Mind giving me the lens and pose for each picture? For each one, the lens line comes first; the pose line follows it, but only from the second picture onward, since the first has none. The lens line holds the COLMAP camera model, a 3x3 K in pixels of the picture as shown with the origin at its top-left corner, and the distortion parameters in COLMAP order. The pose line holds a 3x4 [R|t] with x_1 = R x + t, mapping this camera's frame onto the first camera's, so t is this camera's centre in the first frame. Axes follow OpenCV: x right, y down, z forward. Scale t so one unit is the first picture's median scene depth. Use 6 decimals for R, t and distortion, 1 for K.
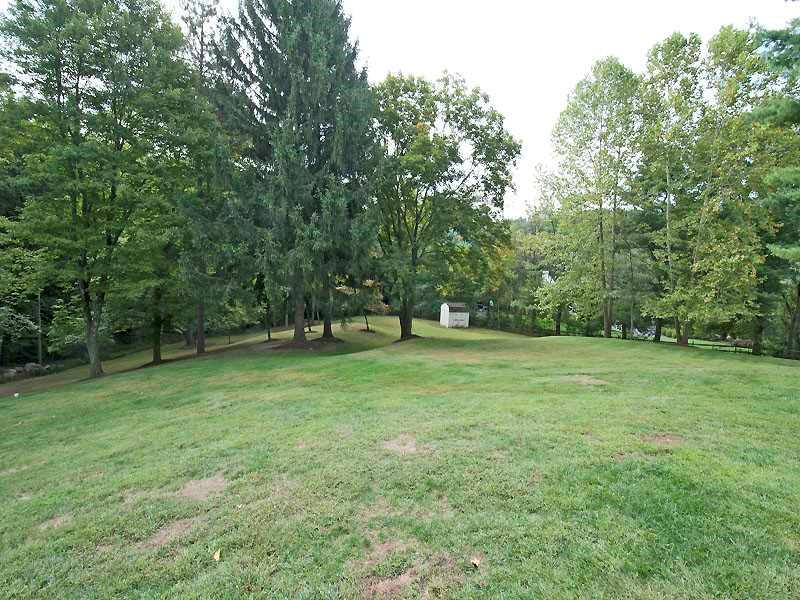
lens RADIAL K [[352.5, 0, 417.9], [0, 352.5, 296.6], [0, 0, 1]] dist [-0.002072, -0.000257]
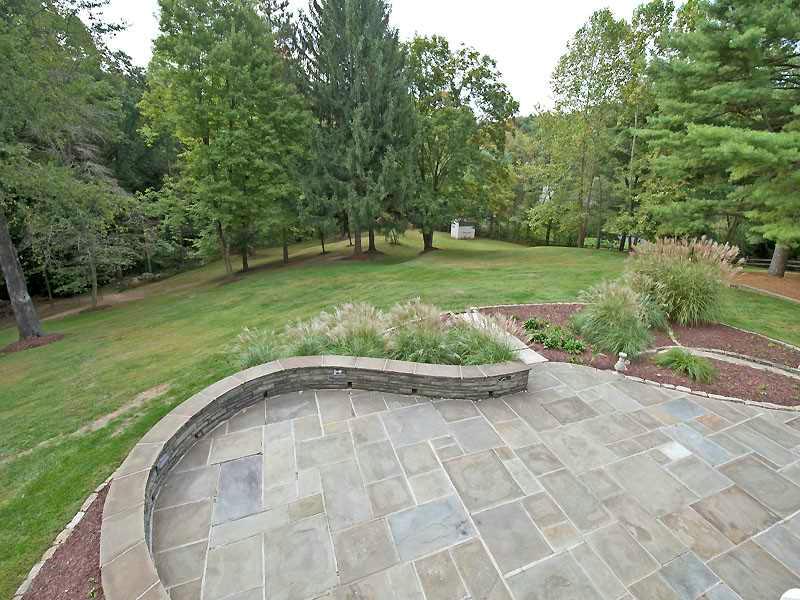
lens RADIAL K [[352.5, 0, 417.9], [0, 352.5, 296.6], [0, 0, 1]] dist [-0.002072, -0.000257]
pose [[0.999836, -0.014329, -0.011116, -0.059729], [0.016755, 0.964421, 0.263839, -0.065103], [0.006940, -0.263982, 0.964503, -0.337305]]
